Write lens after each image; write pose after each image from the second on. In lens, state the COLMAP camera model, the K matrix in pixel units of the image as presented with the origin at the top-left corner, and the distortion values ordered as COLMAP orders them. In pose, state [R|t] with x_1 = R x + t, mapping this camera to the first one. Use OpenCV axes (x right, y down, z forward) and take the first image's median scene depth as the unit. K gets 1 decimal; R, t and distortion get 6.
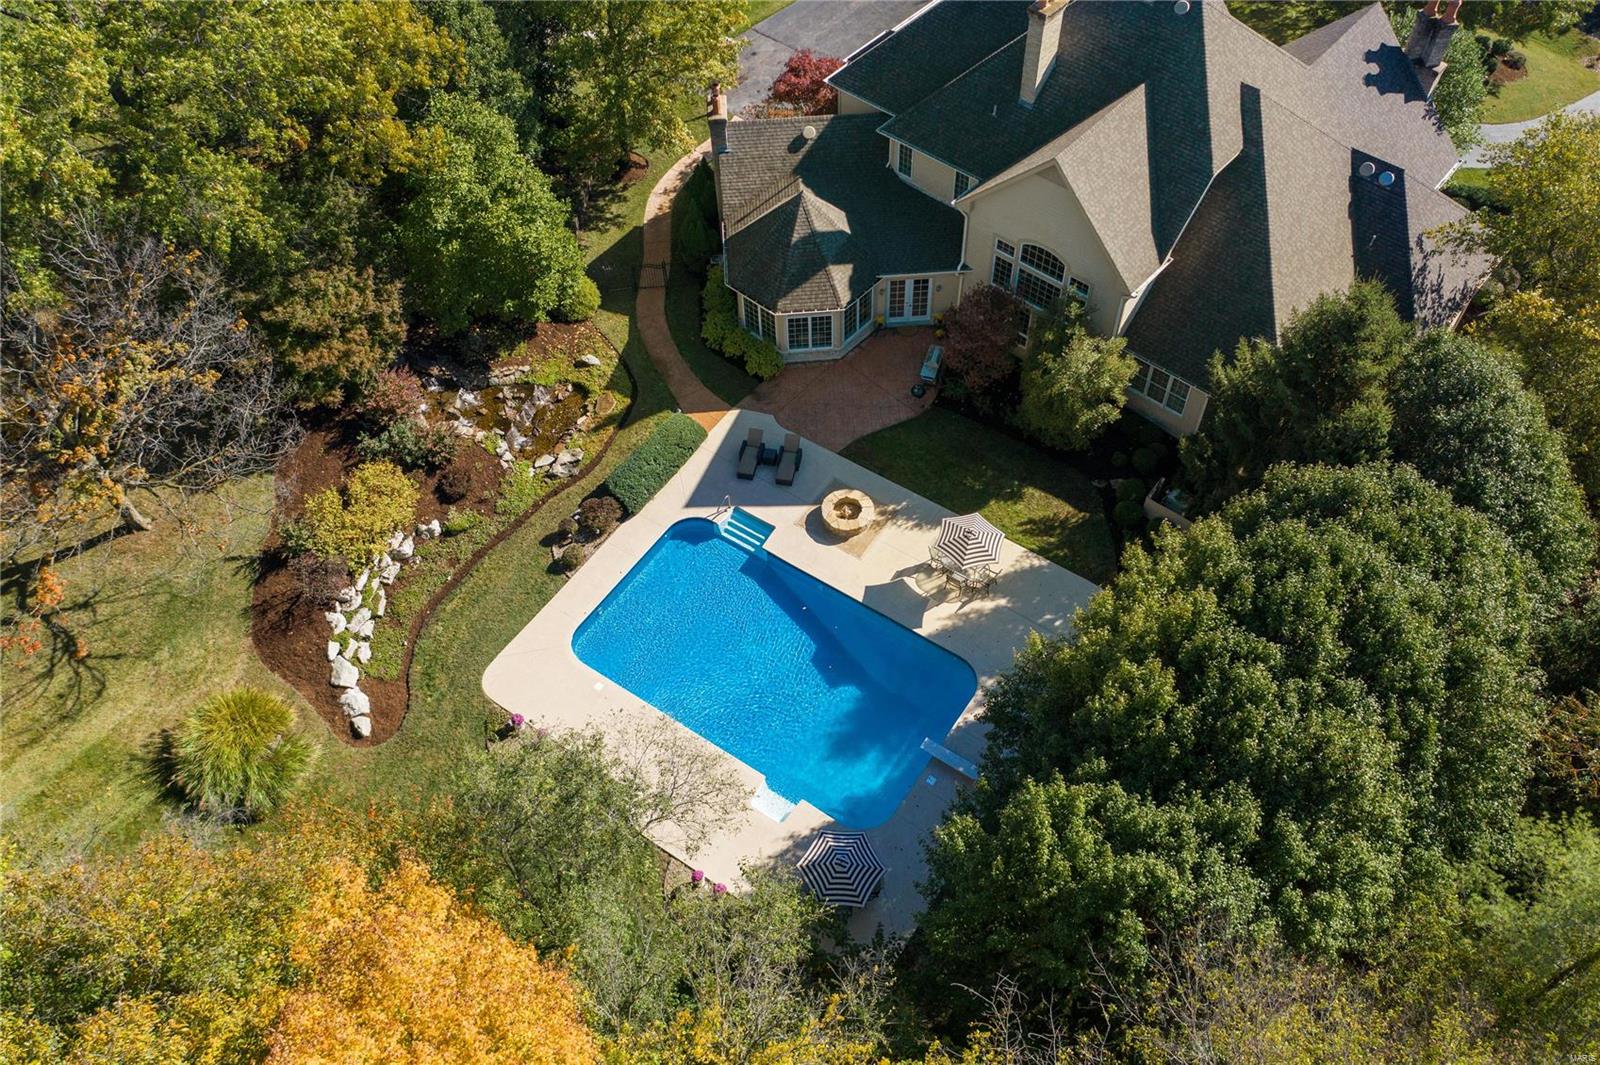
lens RADIAL K [[1262.4, 0, 795.2], [0, 1262.4, 531.7], [0, 0, 1]] dist [-0.014807, -0.004217]
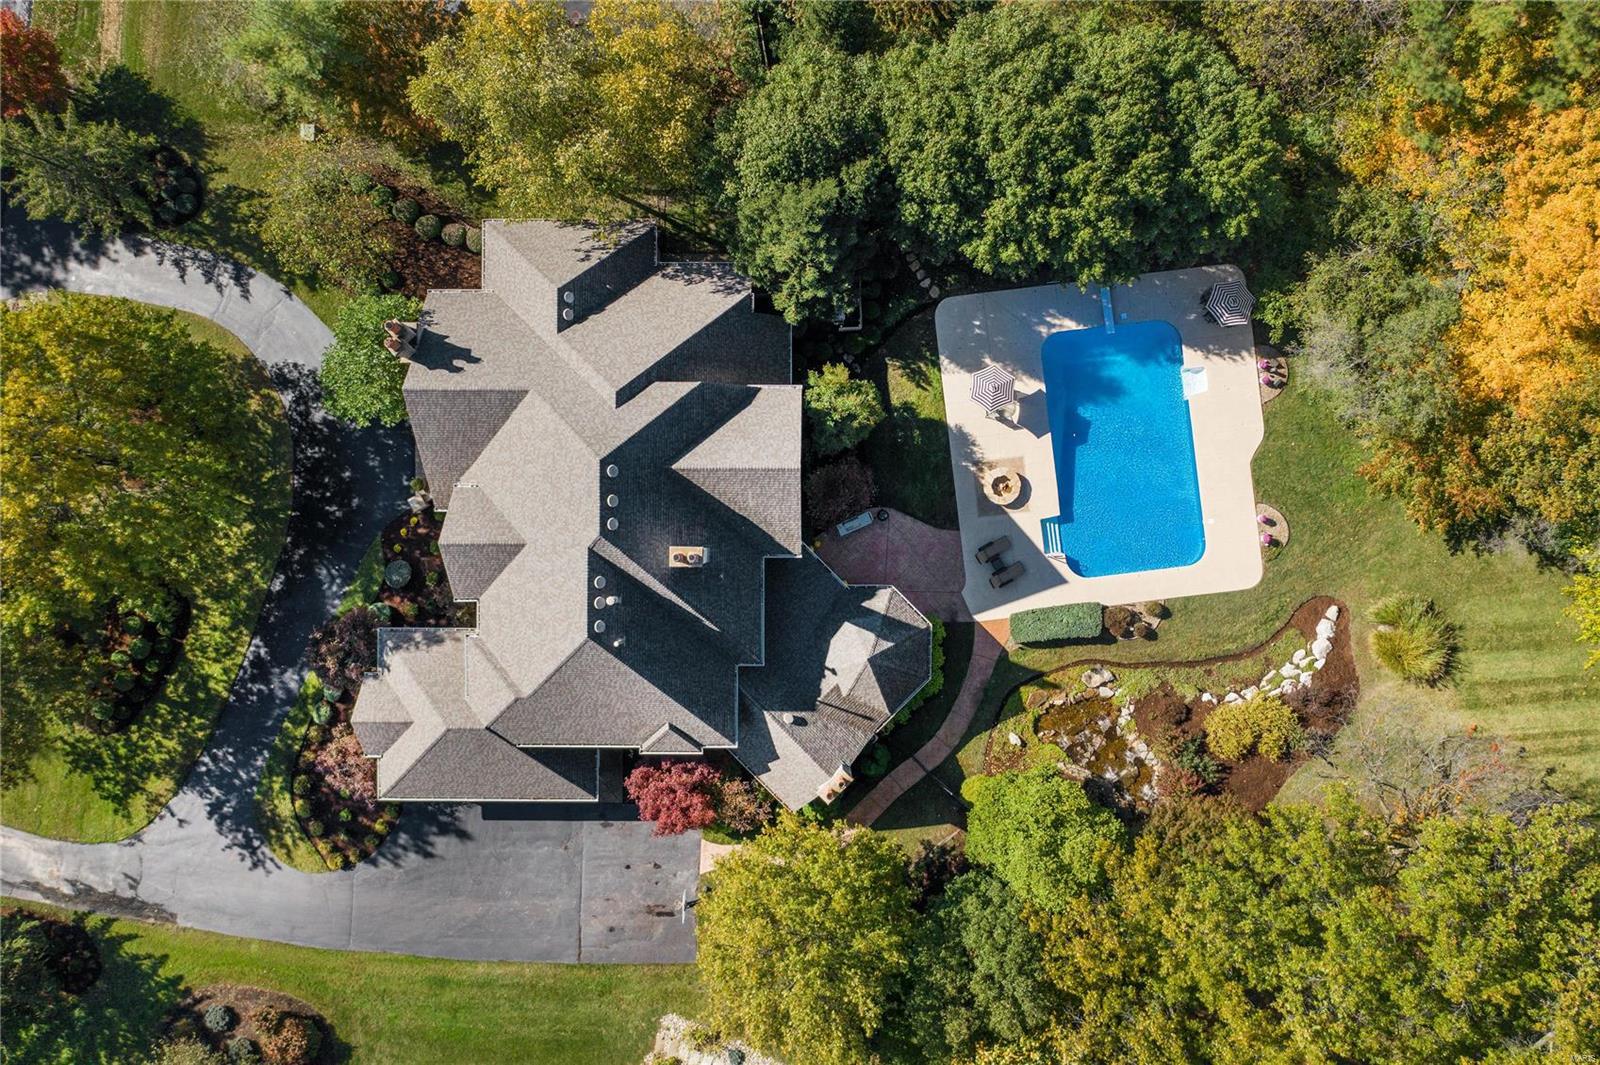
lens RADIAL K [[1262.4, 0, 795.2], [0, 1262.4, 531.7], [0, 0, 1]] dist [-0.014807, -0.004217]
pose [[-0.658948, -0.751666, 0.028021, 0.115740], [0.611926, -0.514037, 0.601093, -1.029783], [-0.437418, 0.413236, 0.798688, 0.000856]]
